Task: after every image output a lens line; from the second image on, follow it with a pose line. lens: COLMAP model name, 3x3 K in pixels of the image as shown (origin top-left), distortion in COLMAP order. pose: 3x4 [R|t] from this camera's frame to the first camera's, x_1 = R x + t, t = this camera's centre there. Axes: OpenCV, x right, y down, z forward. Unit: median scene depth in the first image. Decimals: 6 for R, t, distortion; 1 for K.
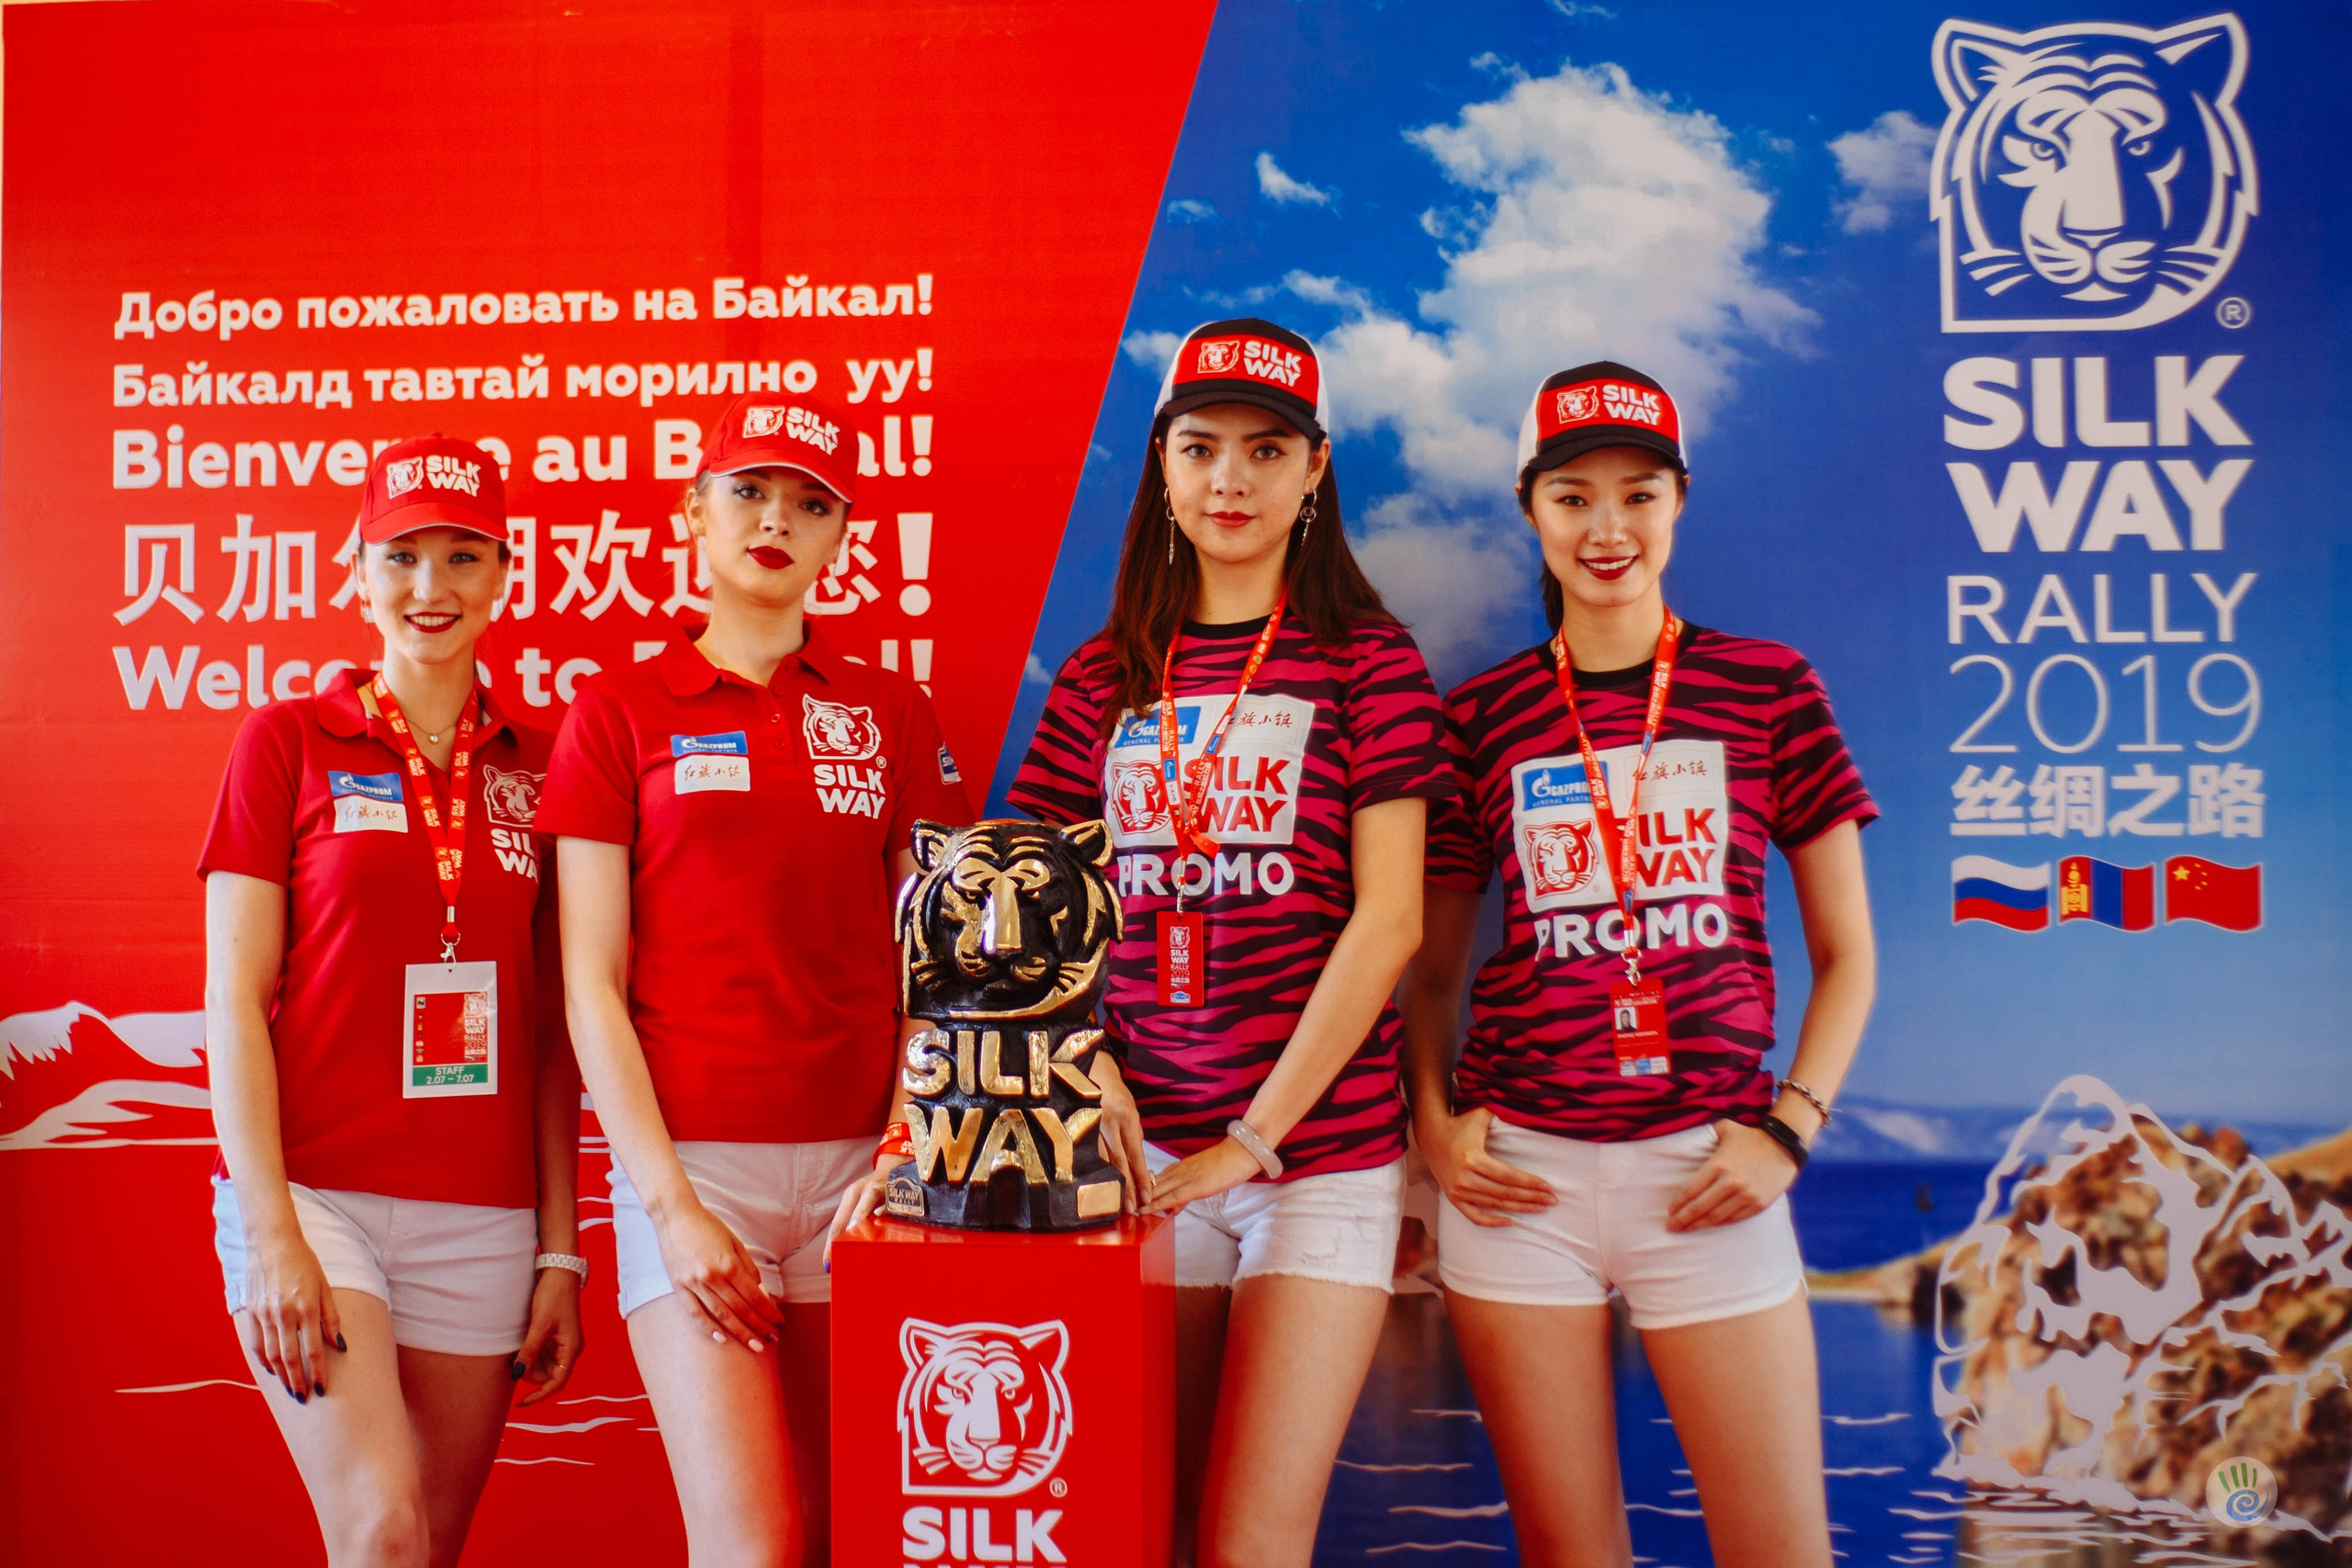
lens RADIAL K [[4756.1, 0, 1166.9], [0, 4756.1, 456.0], [0, 0, 1]] dist [-0.063623, -0.828246]
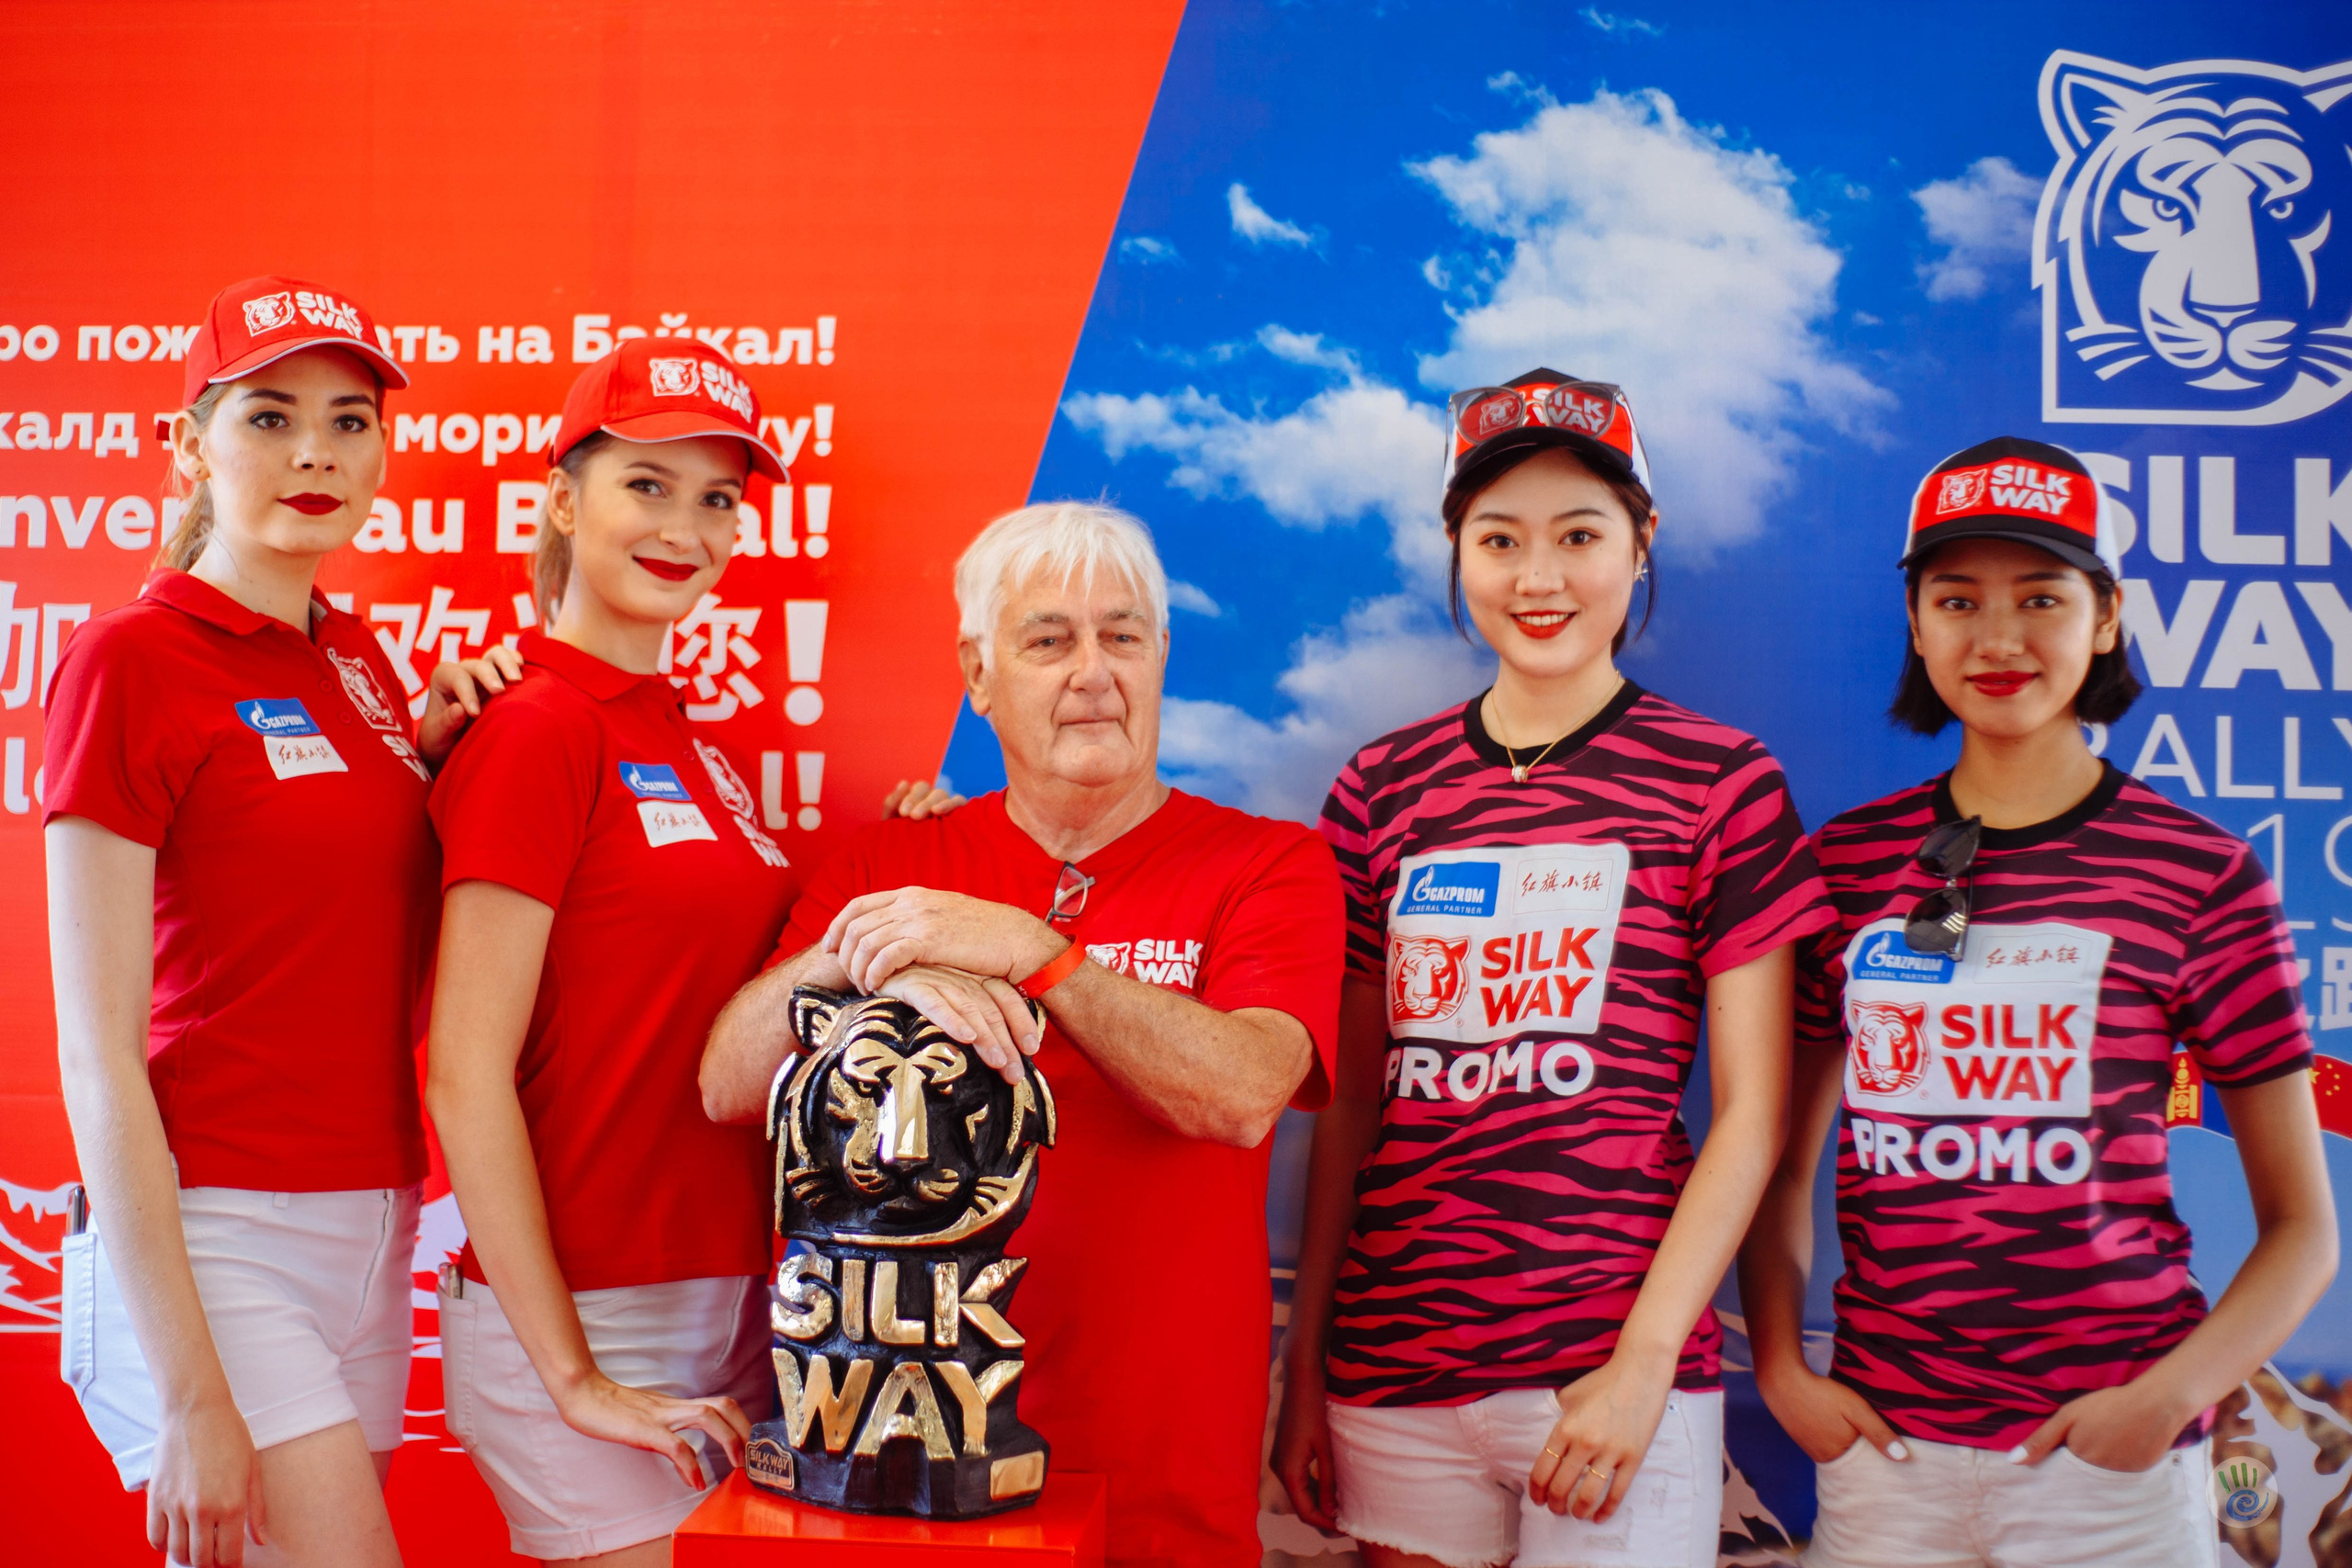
lens RADIAL K [[3808.4, 0, 1140.7], [0, 3808.4, 689.3], [0, 0, 1]] dist [-0.078418, -0.070523]
pose [[0.998994, 0.028566, 0.034578, -0.017289], [-0.029488, 0.999215, 0.026440, 0.008102], [-0.033795, -0.027433, 0.999052, 0.333535]]
